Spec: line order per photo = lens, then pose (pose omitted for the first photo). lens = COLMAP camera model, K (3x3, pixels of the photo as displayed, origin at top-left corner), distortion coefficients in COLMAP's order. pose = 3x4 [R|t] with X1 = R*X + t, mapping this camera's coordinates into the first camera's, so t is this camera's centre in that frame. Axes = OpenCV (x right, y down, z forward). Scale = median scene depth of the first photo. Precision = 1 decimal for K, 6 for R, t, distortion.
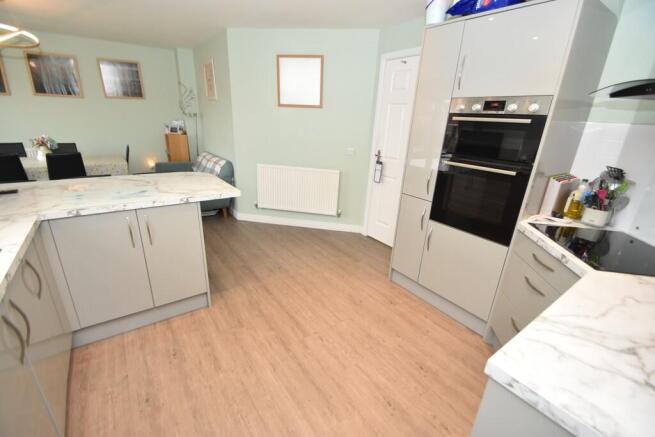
lens RADIAL K [[286.8, 0, 325.6], [0, 286.8, 222.9], [0, 0, 1]] dist [0.016181, -0.018361]
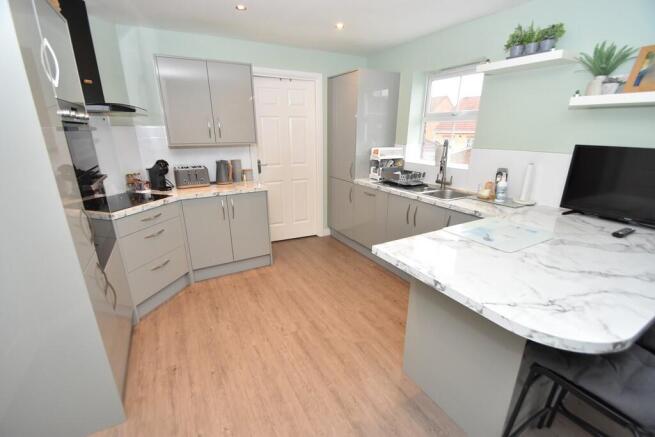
lens RADIAL K [[286.8, 0, 325.6], [0, 286.8, 222.9], [0, 0, 1]] dist [0.016181, -0.018361]
pose [[-0.991857, -0.082006, 0.097440, -0.227498], [-0.003849, 0.784053, 0.620682, -0.541041], [-0.127298, 0.615253, -0.777984, 1.408660]]
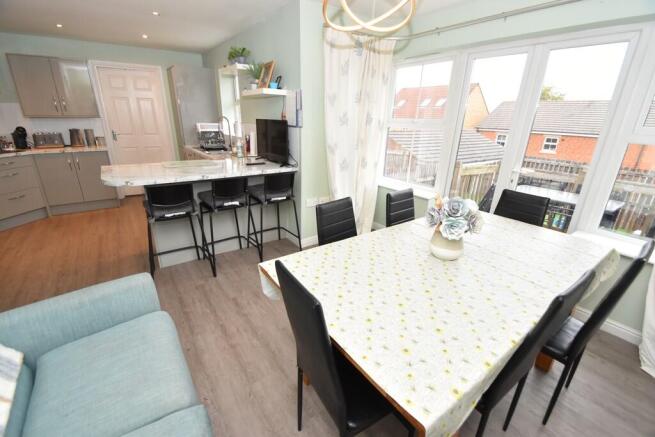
lens RADIAL K [[286.8, 0, 325.6], [0, 286.8, 222.9], [0, 0, 1]] dist [0.016181, -0.018361]
pose [[-0.997243, -0.071852, -0.018535, -1.228611], [-0.066757, 0.759664, 0.646881, -0.779140], [-0.032399, 0.646335, -0.762366, 1.997096]]
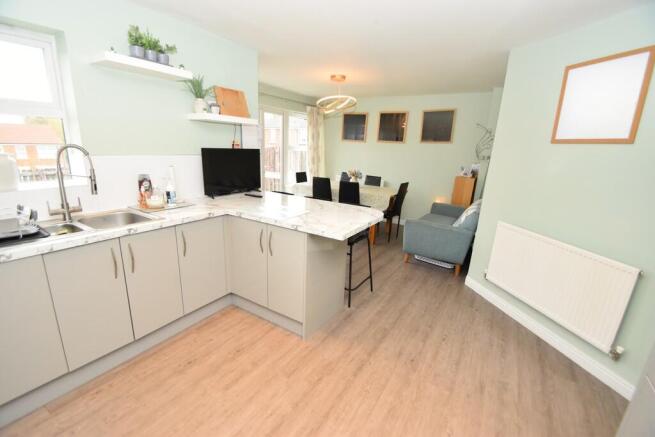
lens RADIAL K [[286.8, 0, 325.6], [0, 286.8, 222.9], [0, 0, 1]] dist [0.016181, -0.018361]
pose [[0.372981, 0.210109, -0.903736, 0.420007], [-0.344879, 0.935631, 0.075190, -0.176883], [0.861362, 0.283635, 0.421435, 0.542331]]
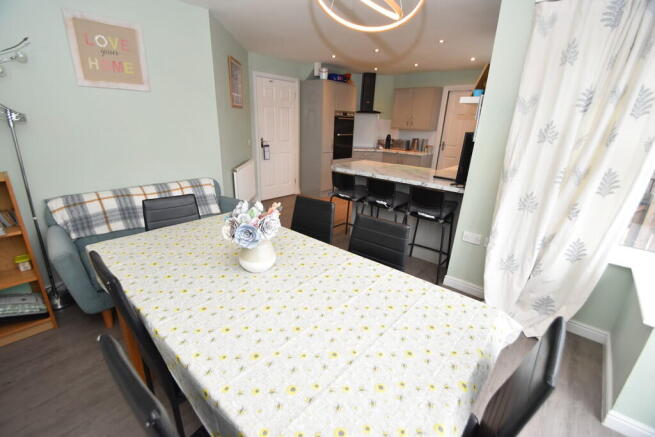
lens RADIAL K [[286.8, 0, 325.6], [0, 286.8, 222.9], [0, 0, 1]] dist [0.016181, -0.018361]
pose [[-0.210772, -0.378939, 0.901100, -2.027257], [0.293722, 0.854662, 0.428113, -0.619119], [-0.932364, 0.354907, -0.068836, 1.433900]]
